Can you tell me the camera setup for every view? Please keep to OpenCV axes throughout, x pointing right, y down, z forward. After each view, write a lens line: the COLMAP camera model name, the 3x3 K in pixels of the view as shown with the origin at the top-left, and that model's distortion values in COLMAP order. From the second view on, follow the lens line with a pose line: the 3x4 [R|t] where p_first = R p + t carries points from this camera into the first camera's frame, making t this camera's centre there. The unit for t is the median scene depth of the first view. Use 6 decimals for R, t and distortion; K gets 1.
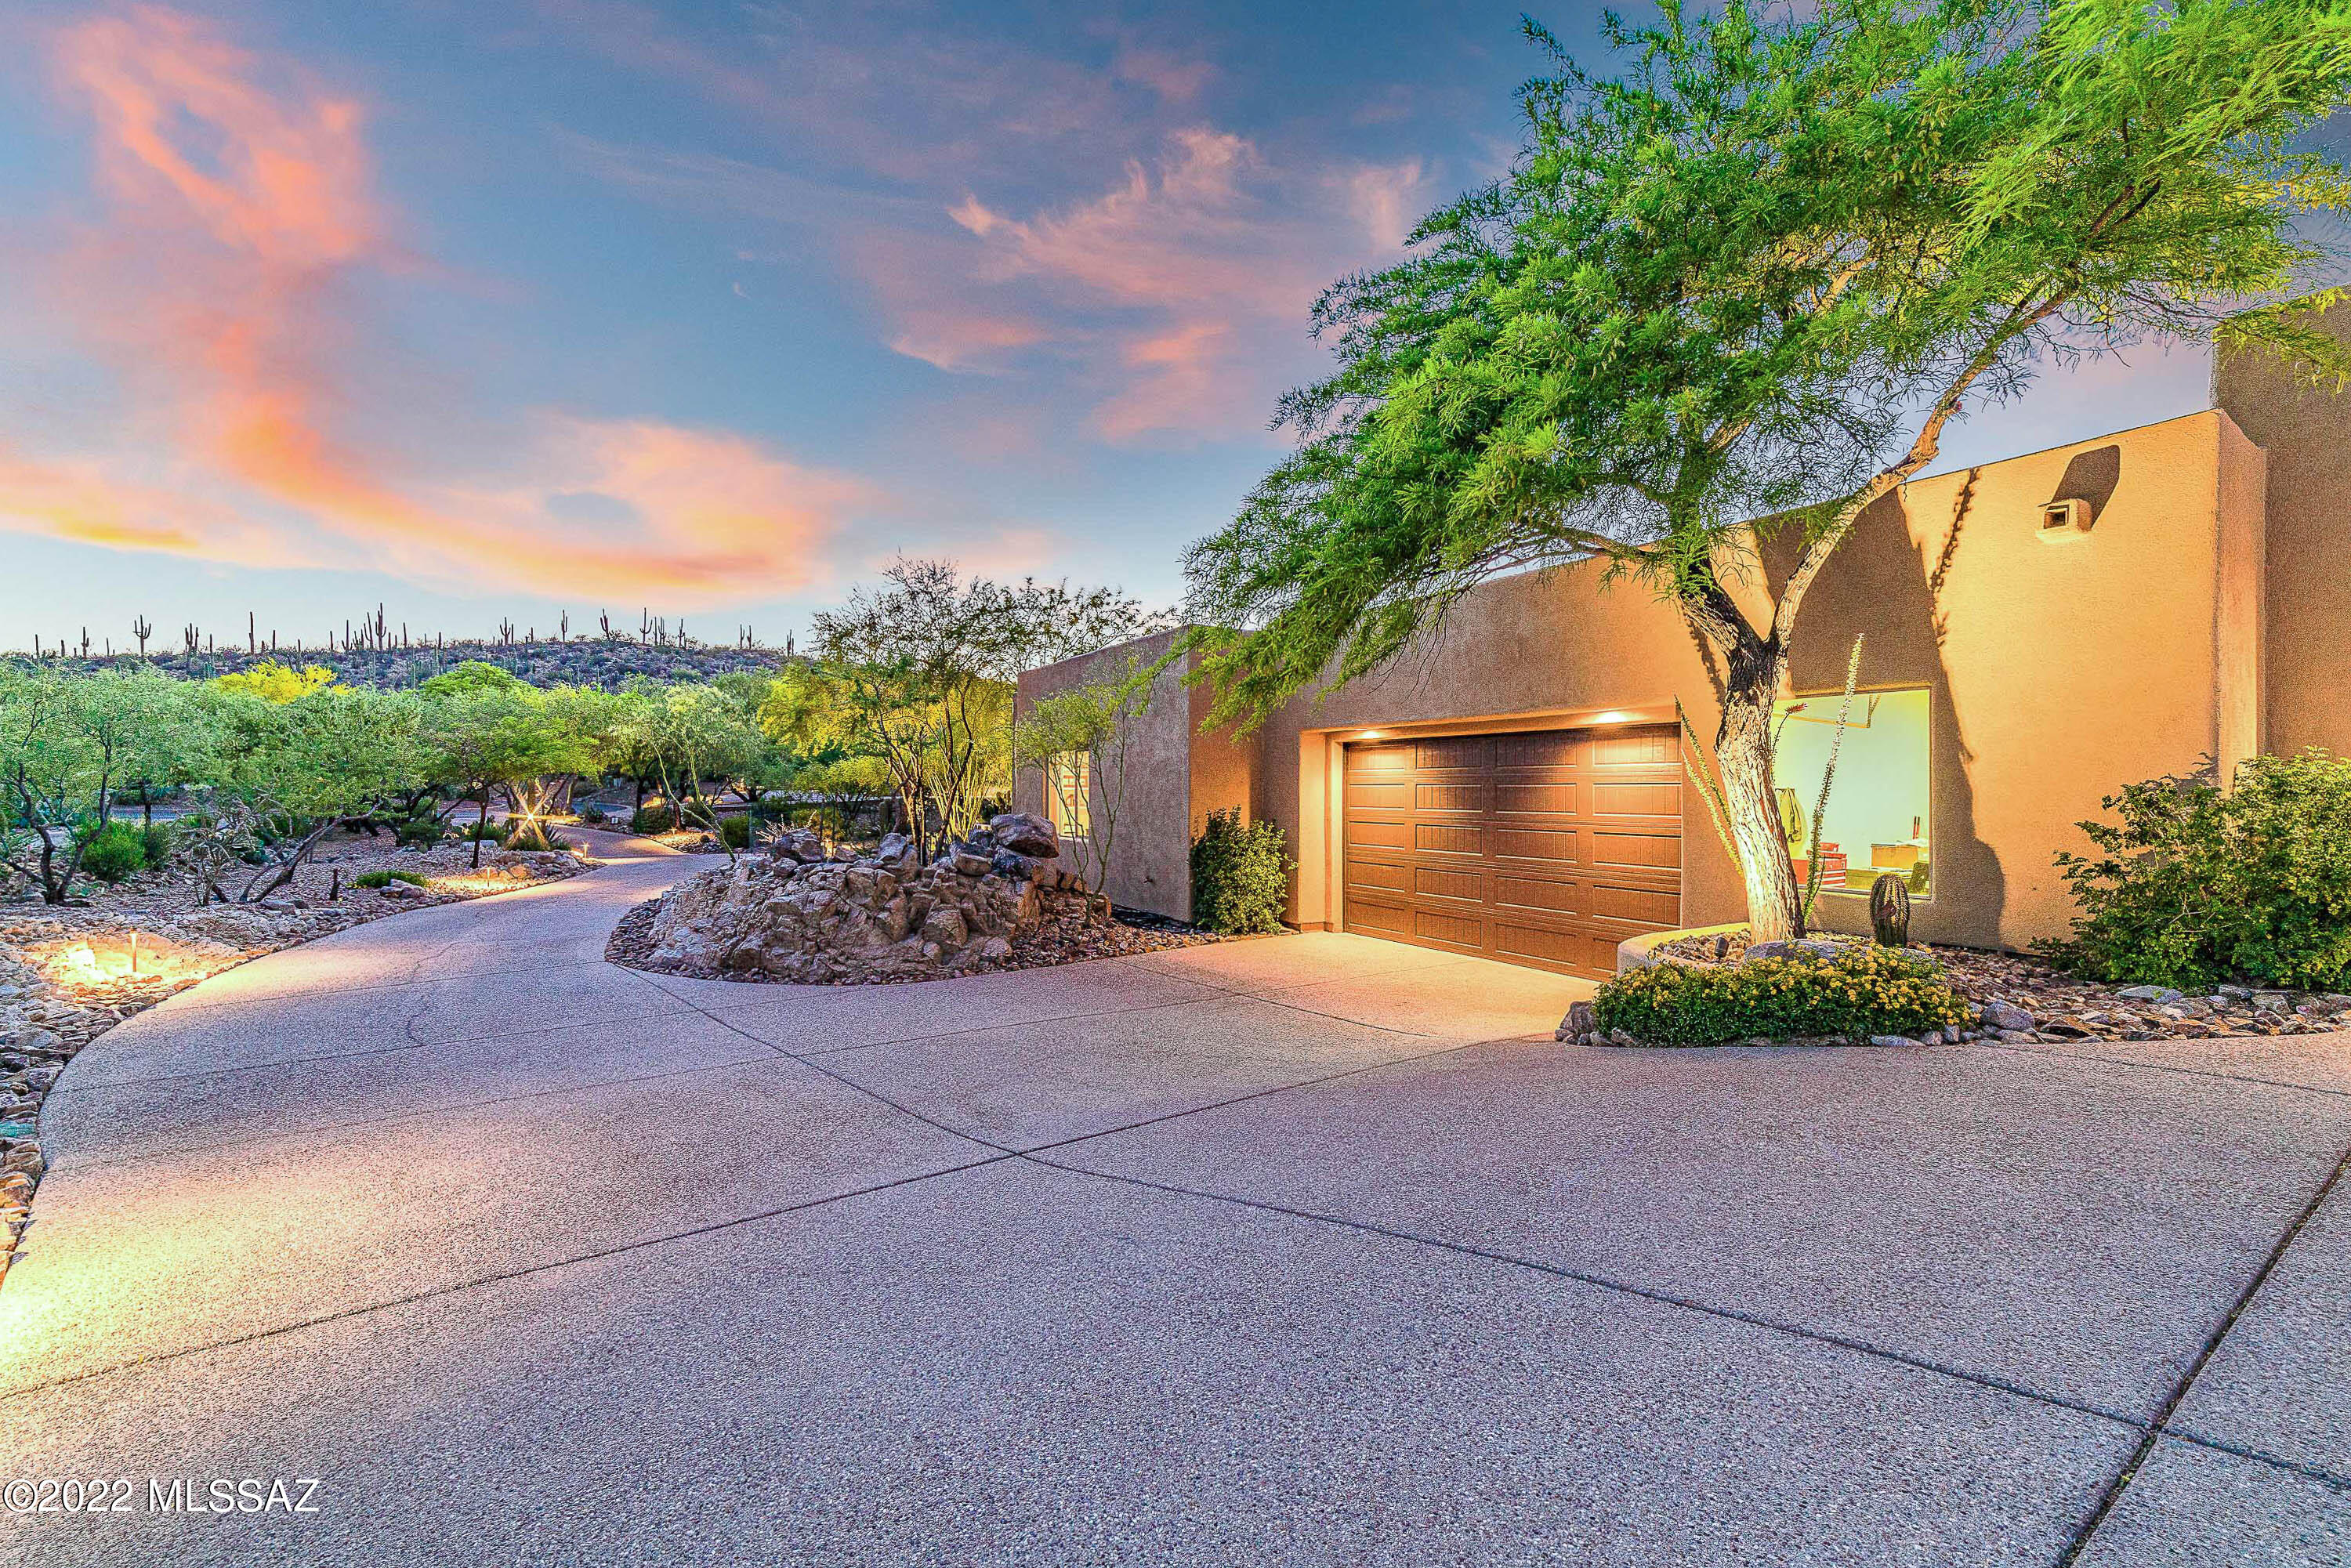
lens RADIAL K [[941.0, 0, 1178.1], [0, 941.0, 778.6], [0, 0, 1]] dist [-0.003616, 0.001564]
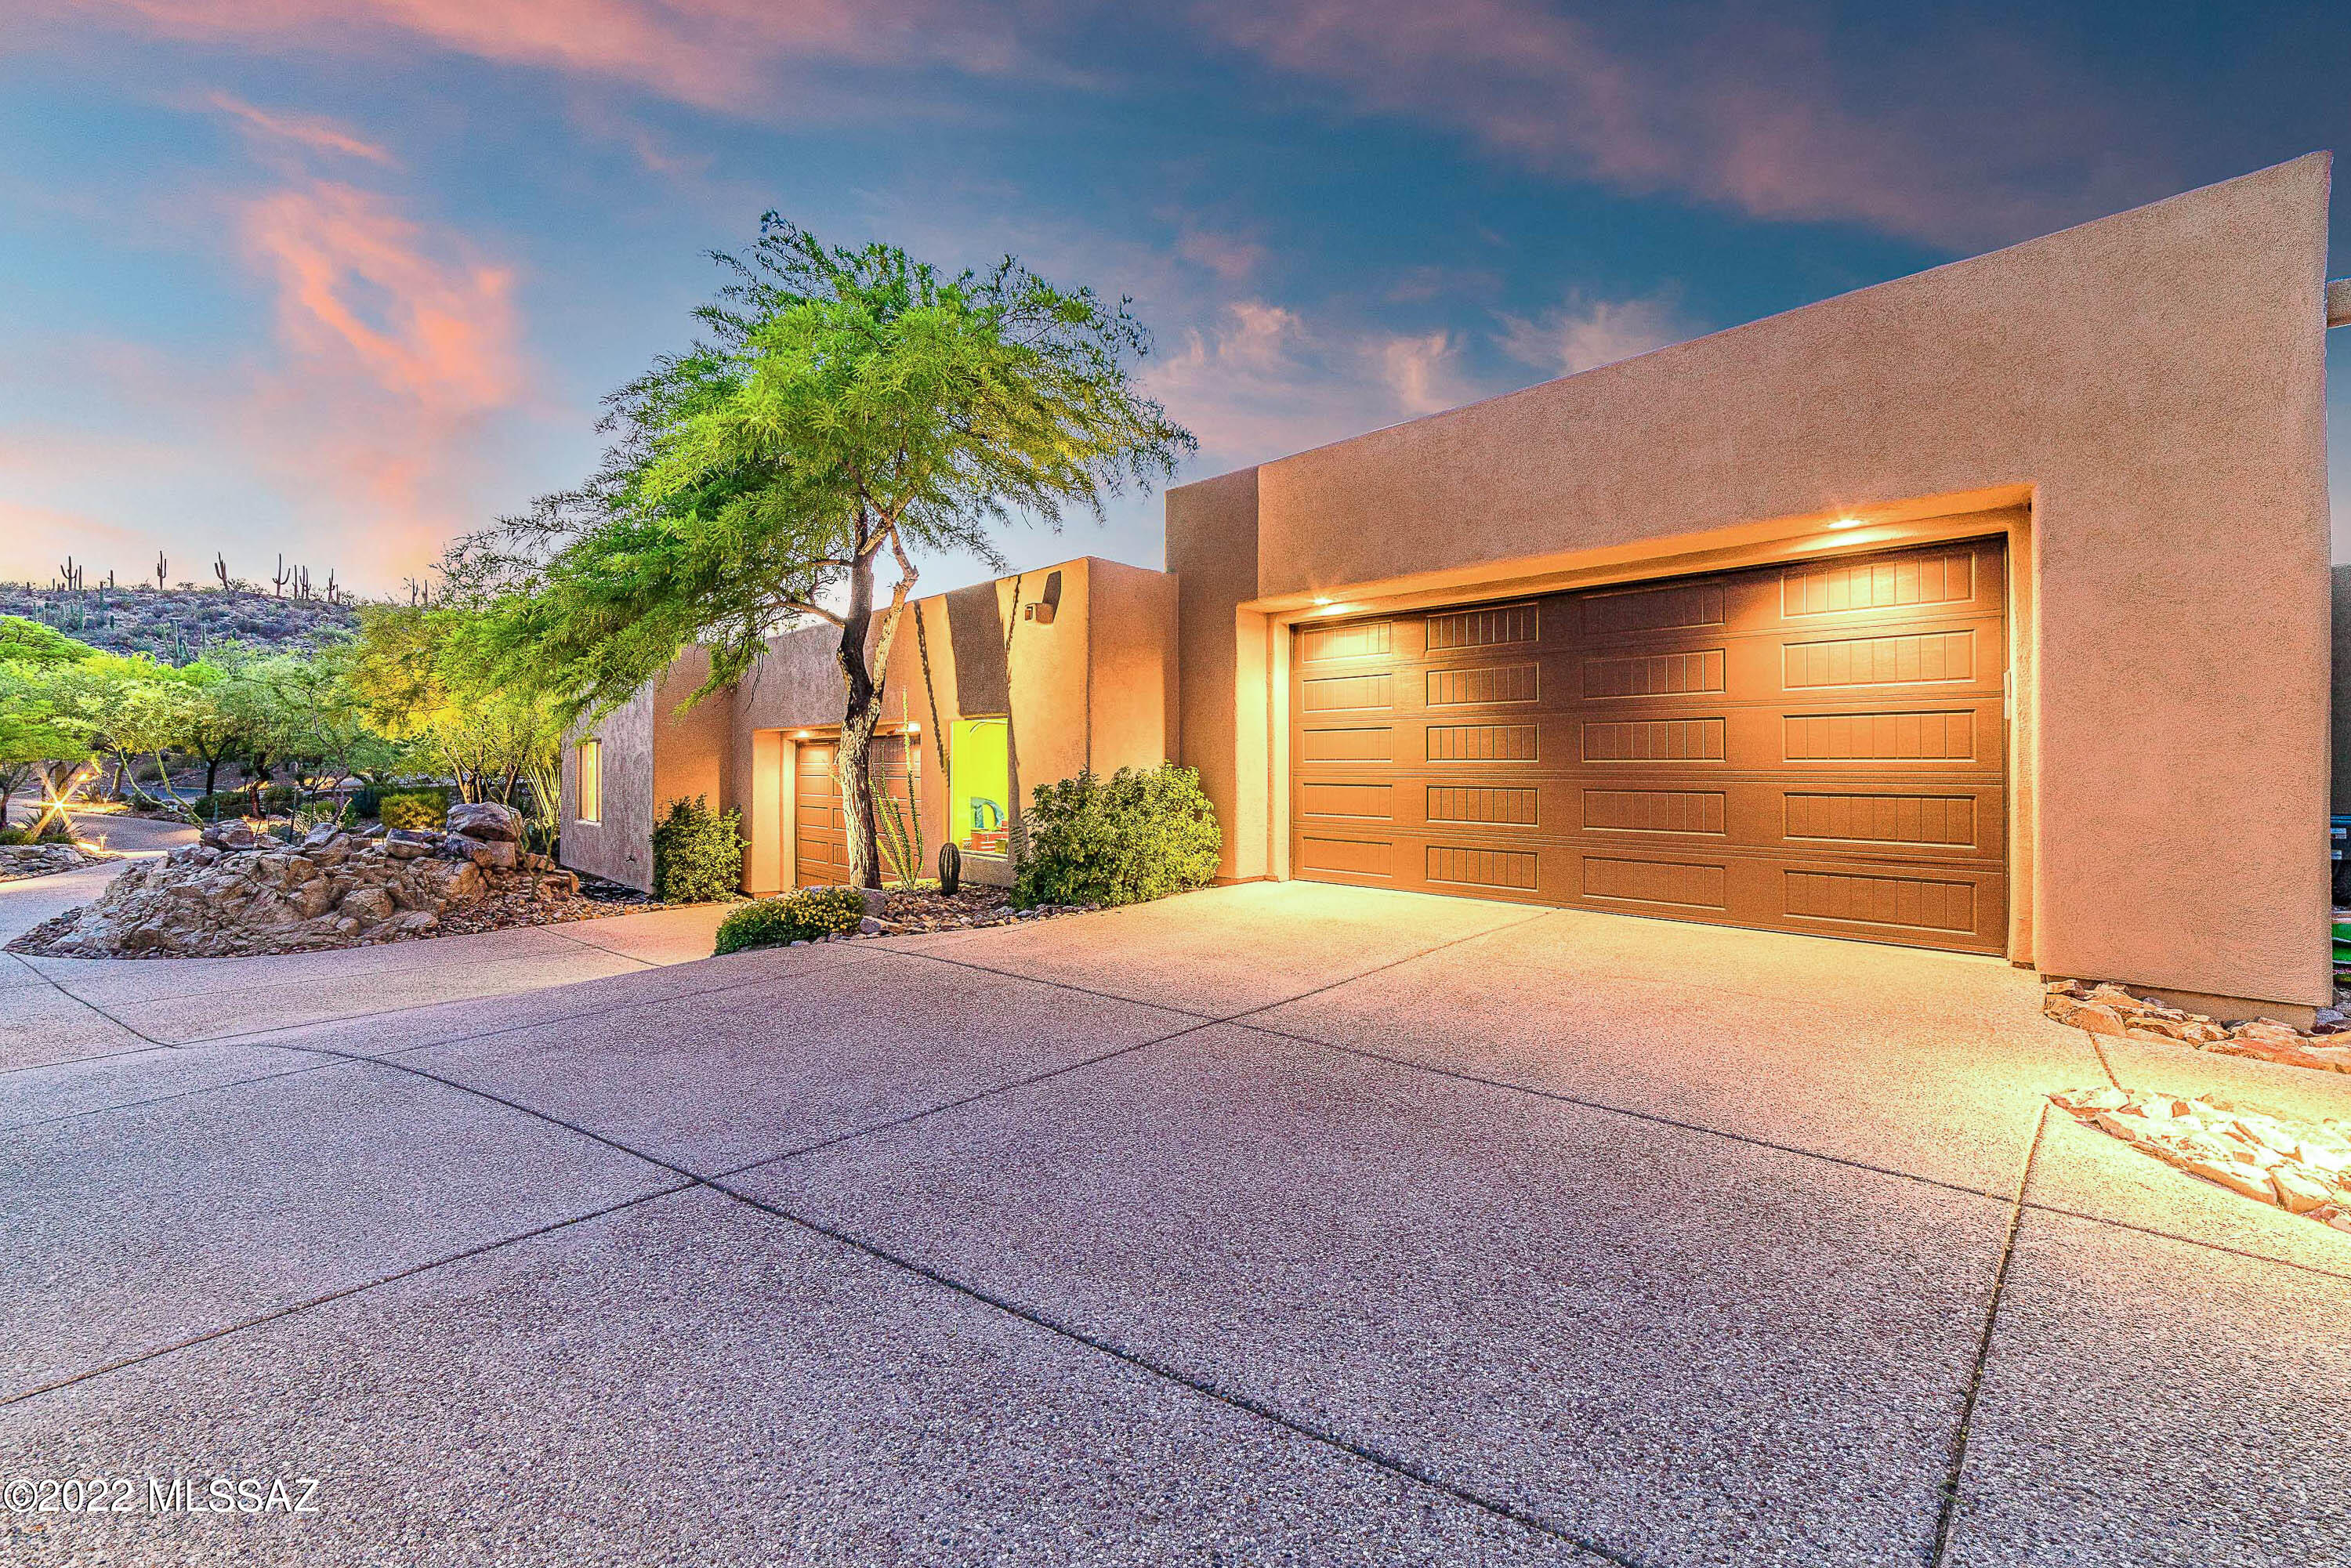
lens RADIAL K [[941.0, 0, 1176.5], [0, 941.0, 793.9], [0, 0, 1]] dist [-0.003616, 0.001564]
pose [[0.972430, -0.007561, 0.233073, 0.426332], [-0.001679, 0.999221, 0.039418, -0.020985], [-0.233189, -0.038723, 0.971660, -0.316099]]
